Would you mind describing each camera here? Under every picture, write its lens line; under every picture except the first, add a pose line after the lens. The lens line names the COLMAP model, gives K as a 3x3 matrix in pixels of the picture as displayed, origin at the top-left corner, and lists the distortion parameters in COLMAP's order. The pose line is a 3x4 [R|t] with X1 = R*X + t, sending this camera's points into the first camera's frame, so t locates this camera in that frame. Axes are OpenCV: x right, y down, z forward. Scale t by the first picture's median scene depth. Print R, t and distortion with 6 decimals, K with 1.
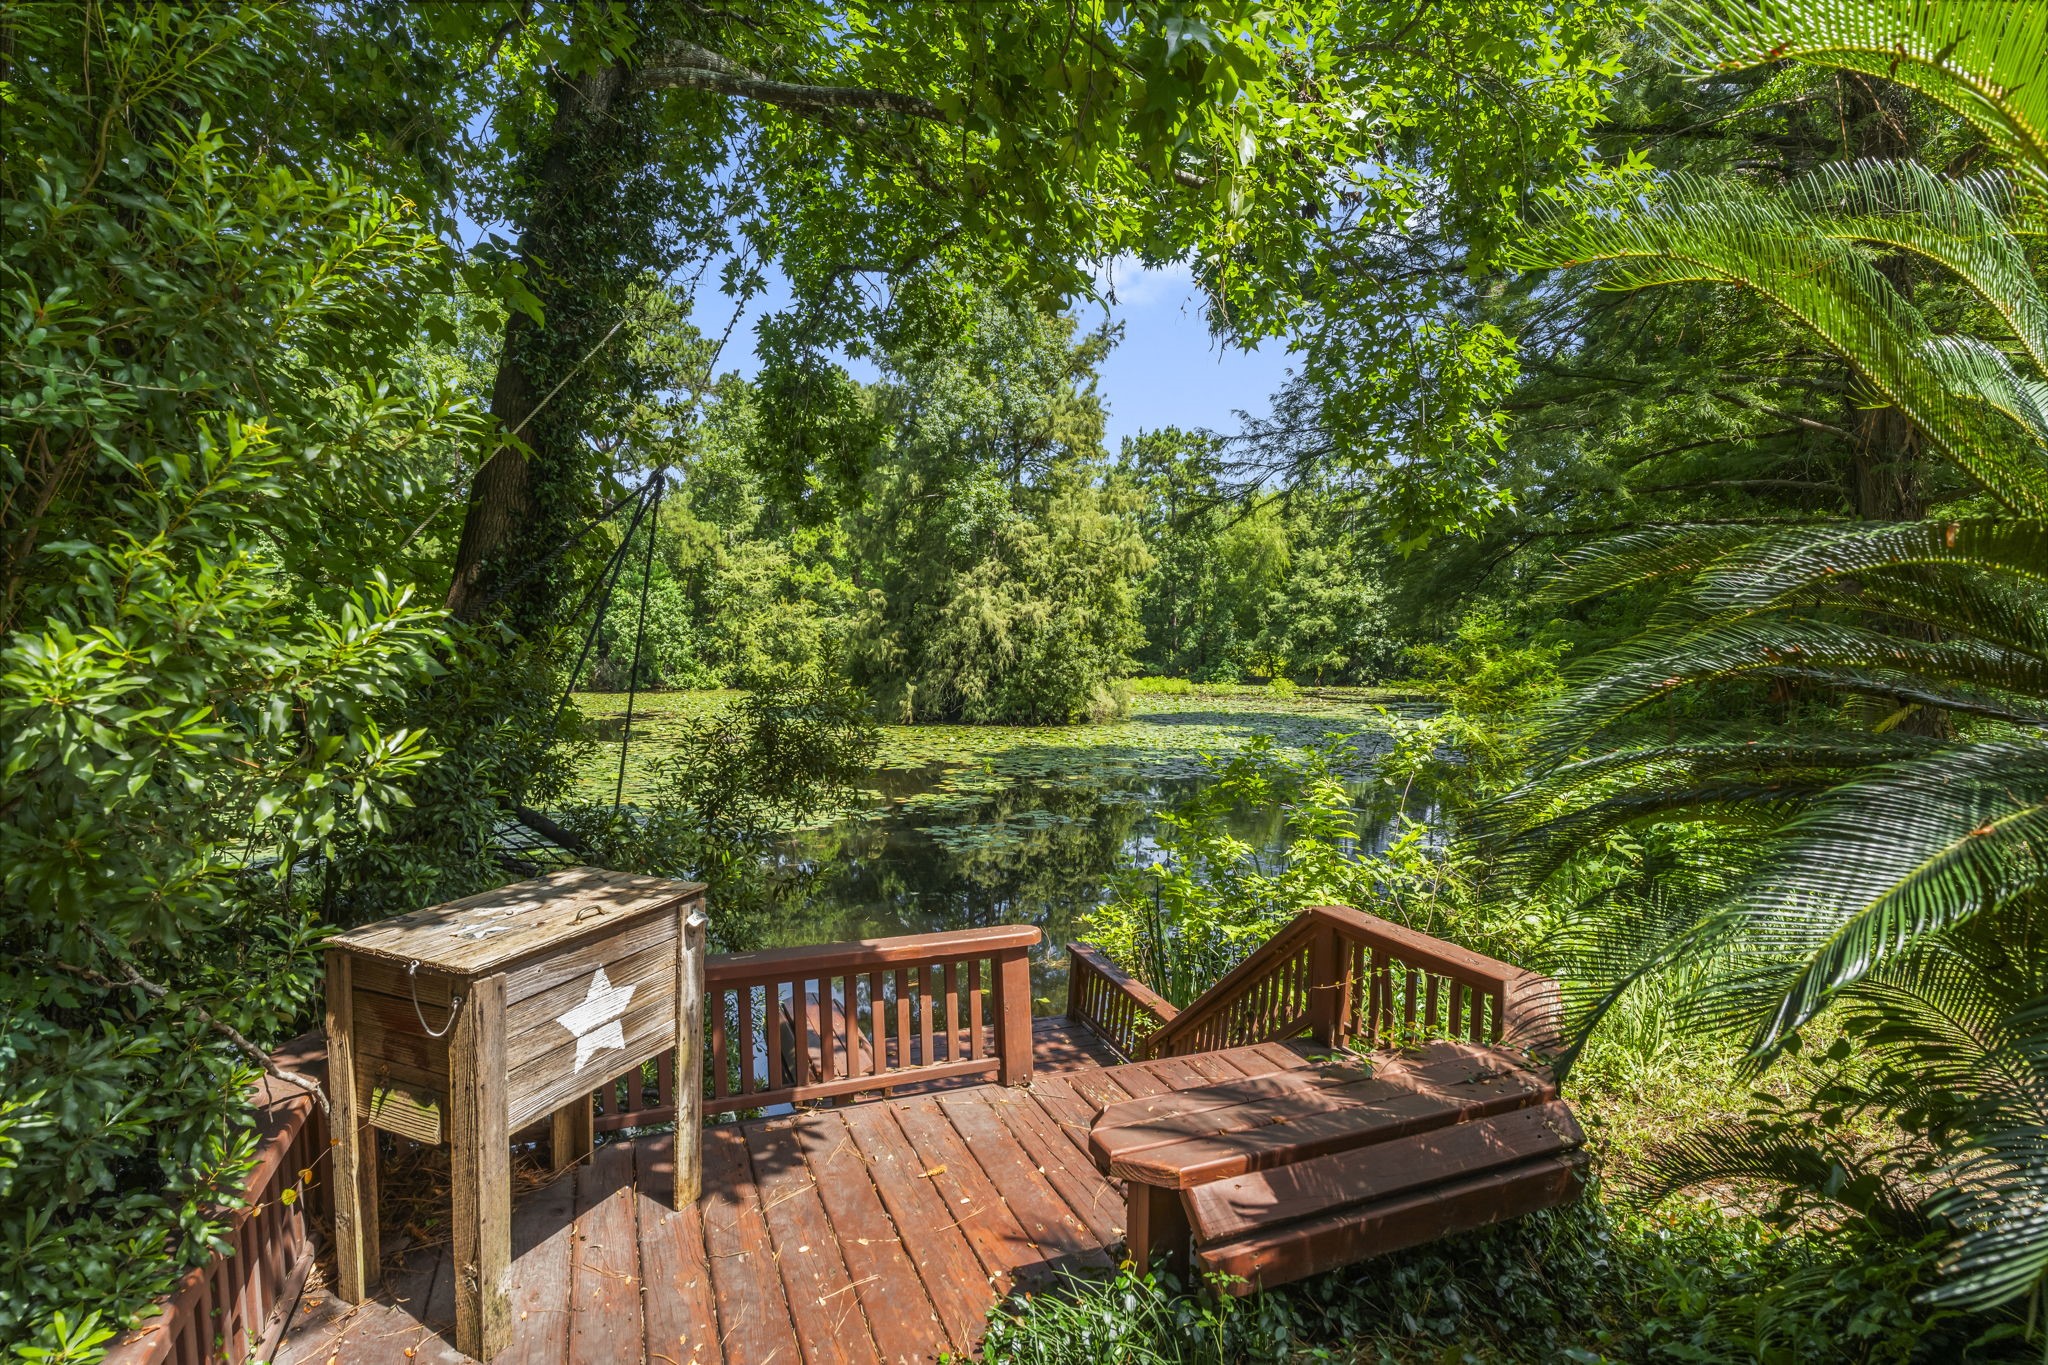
lens RADIAL K [[1045.9, 0, 1024.0], [0, 1045.9, 682.5], [0, 0, 1]] dist [0.001206, -0.000066]
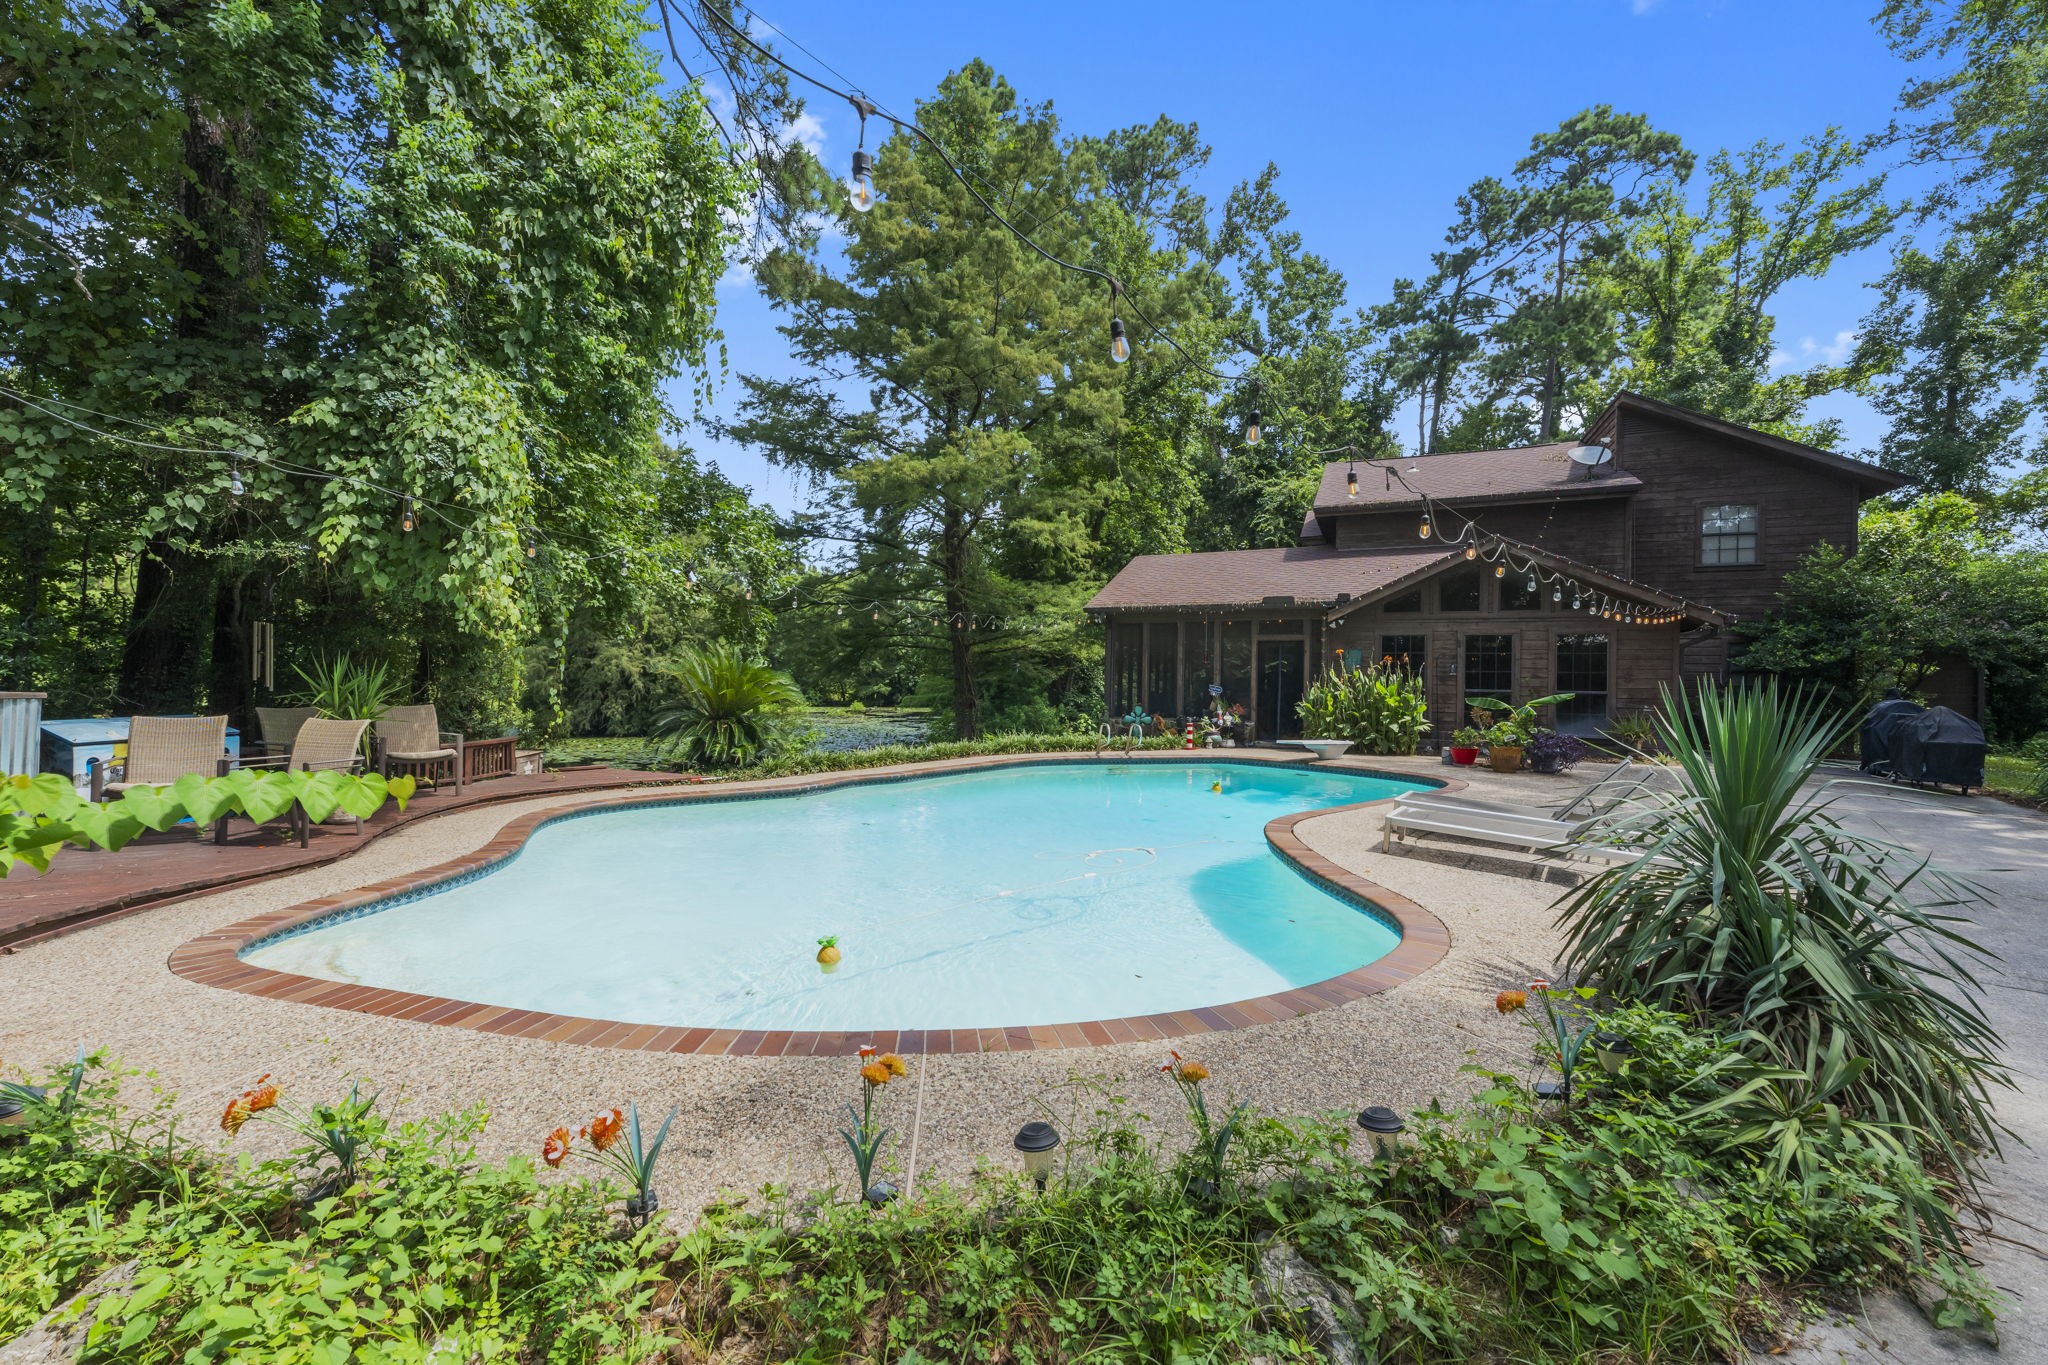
lens RADIAL K [[818.4, 0, 1024.0], [0, 818.4, 682.5], [0, 0, 1]] dist [-0.000798, -0.000148]
pose [[0.916219, -0.002067, 0.400672, 0.018142], [0.012542, 0.999645, -0.023523, -0.002380], [-0.400481, 0.026577, 0.915919, -0.302810]]
